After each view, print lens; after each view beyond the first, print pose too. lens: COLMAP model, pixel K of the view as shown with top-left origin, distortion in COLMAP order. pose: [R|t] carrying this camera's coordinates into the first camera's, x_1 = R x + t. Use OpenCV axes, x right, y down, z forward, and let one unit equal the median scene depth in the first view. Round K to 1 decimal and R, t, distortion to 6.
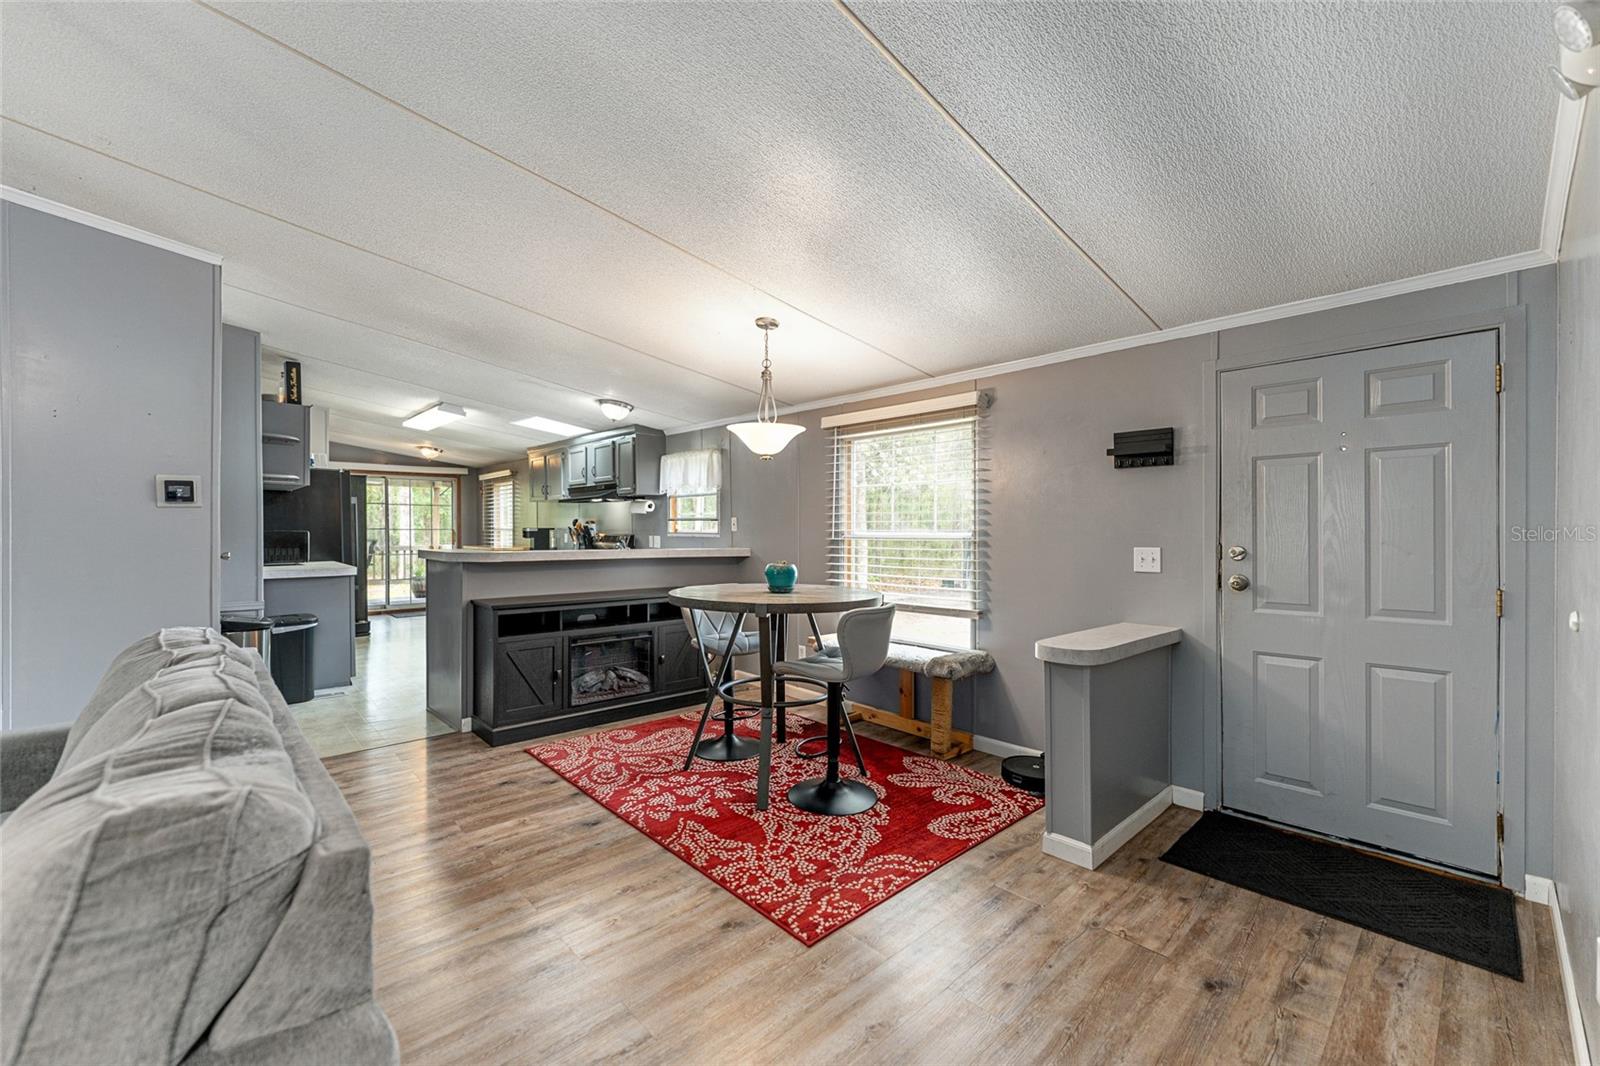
lens RADIAL K [[646.5, 0, 802.0], [0, 646.5, 533.7], [0, 0, 1]] dist [0.000172, -0.000348]
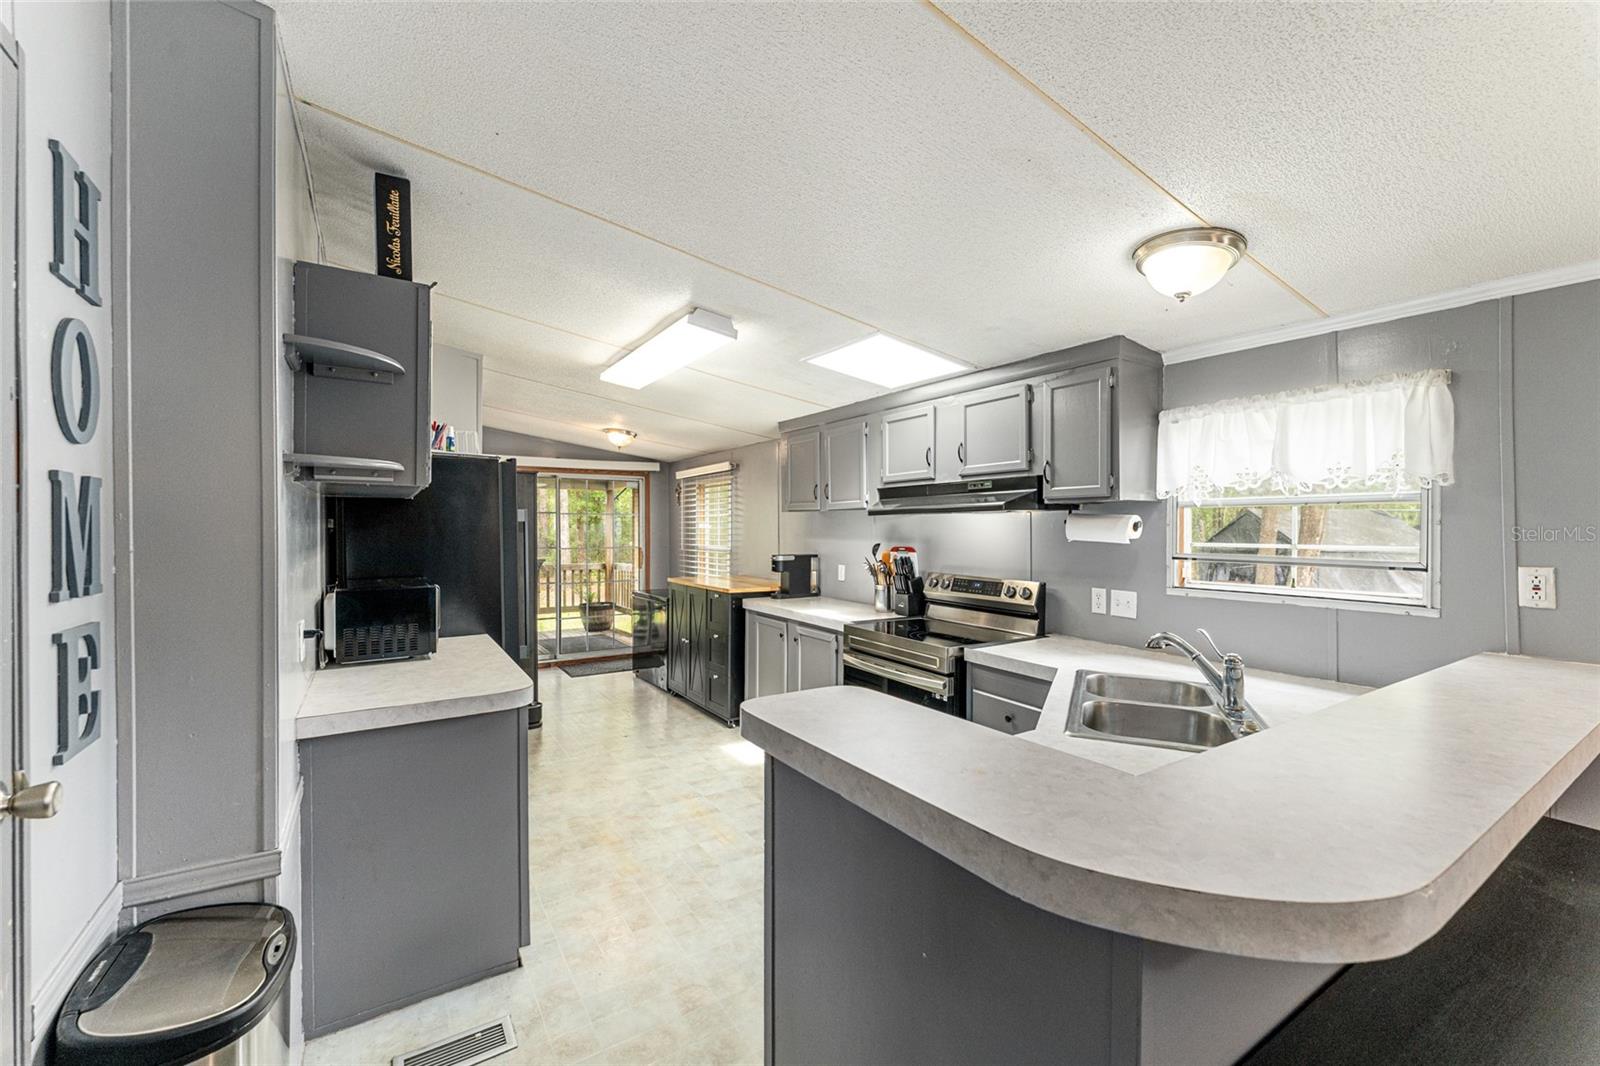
lens RADIAL K [[646.5, 0, 795.1], [0, 646.5, 529.8], [0, 0, 1]] dist [0.000172, -0.000348]
pose [[0.981399, -0.000130, -0.191981, -0.587255], [-0.000812, 0.999988, -0.004828, -0.059693], [0.191980, 0.004894, 0.981387, 0.824976]]
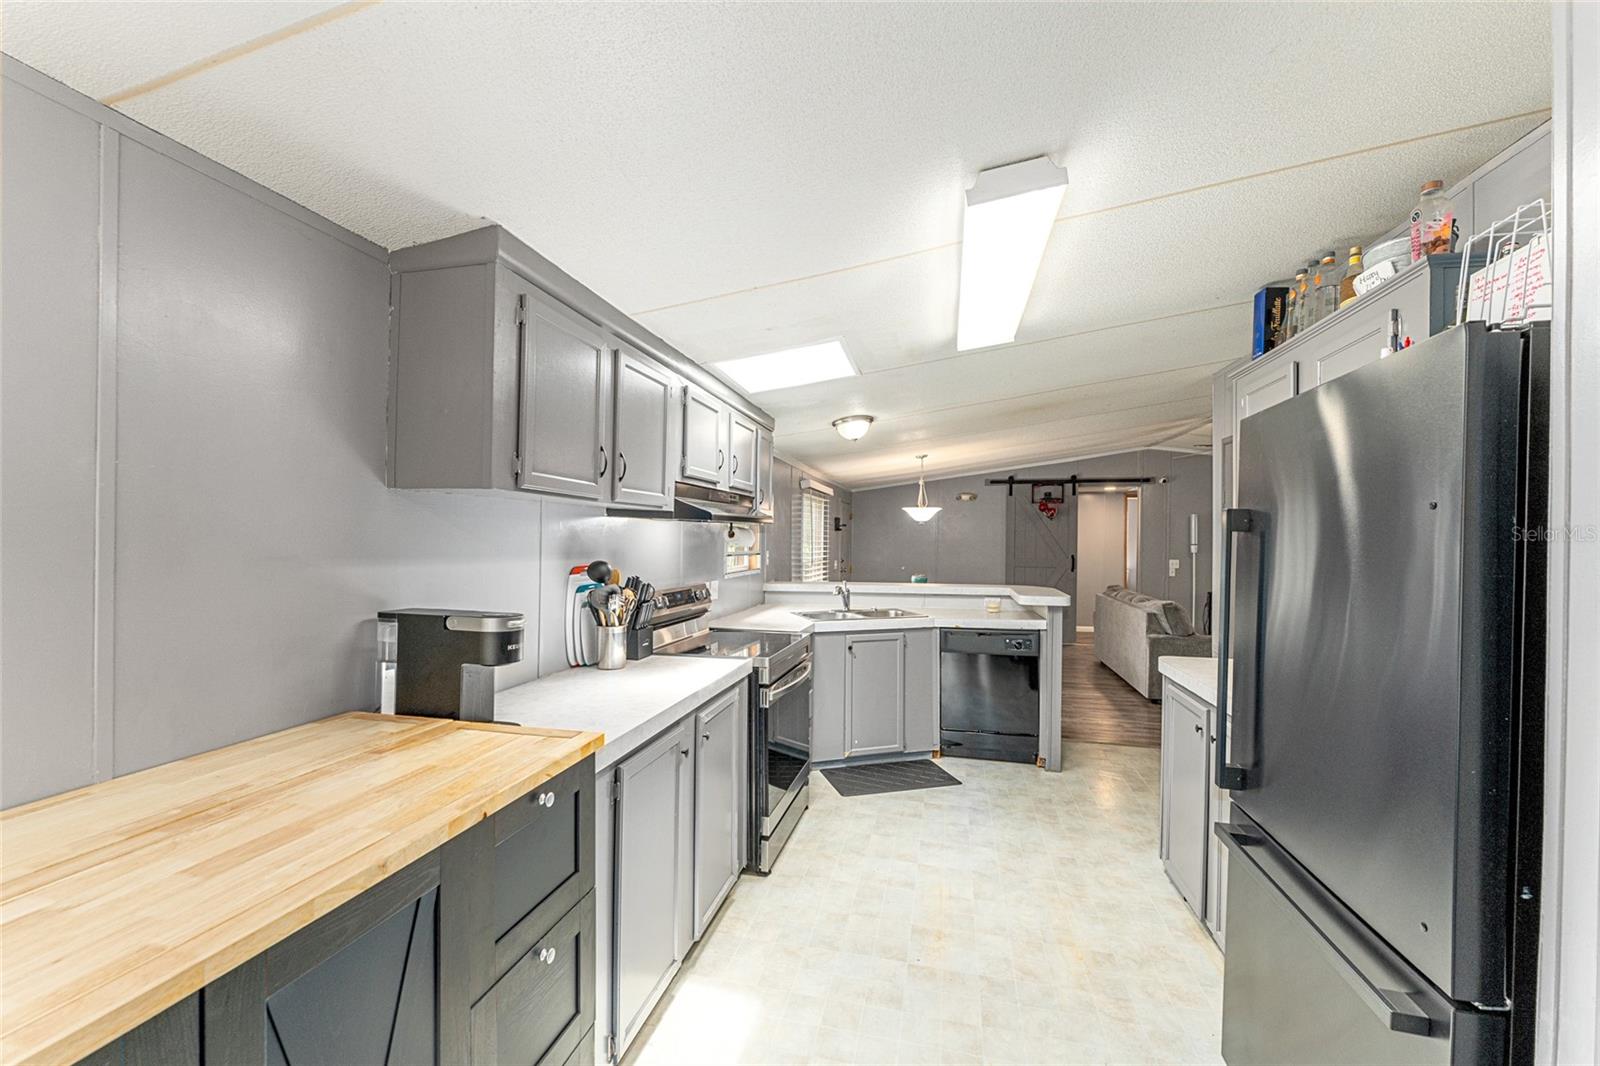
lens RADIAL K [[646.5, 0, 799.5], [0, 646.5, 544.3], [0, 0, 1]] dist [0.000172, -0.000348]
pose [[-0.552637, -0.016012, 0.833268, -1.298558], [-0.005271, 0.999863, 0.015717, -0.069702], [-0.833405, 0.004294, -0.552645, 2.073705]]
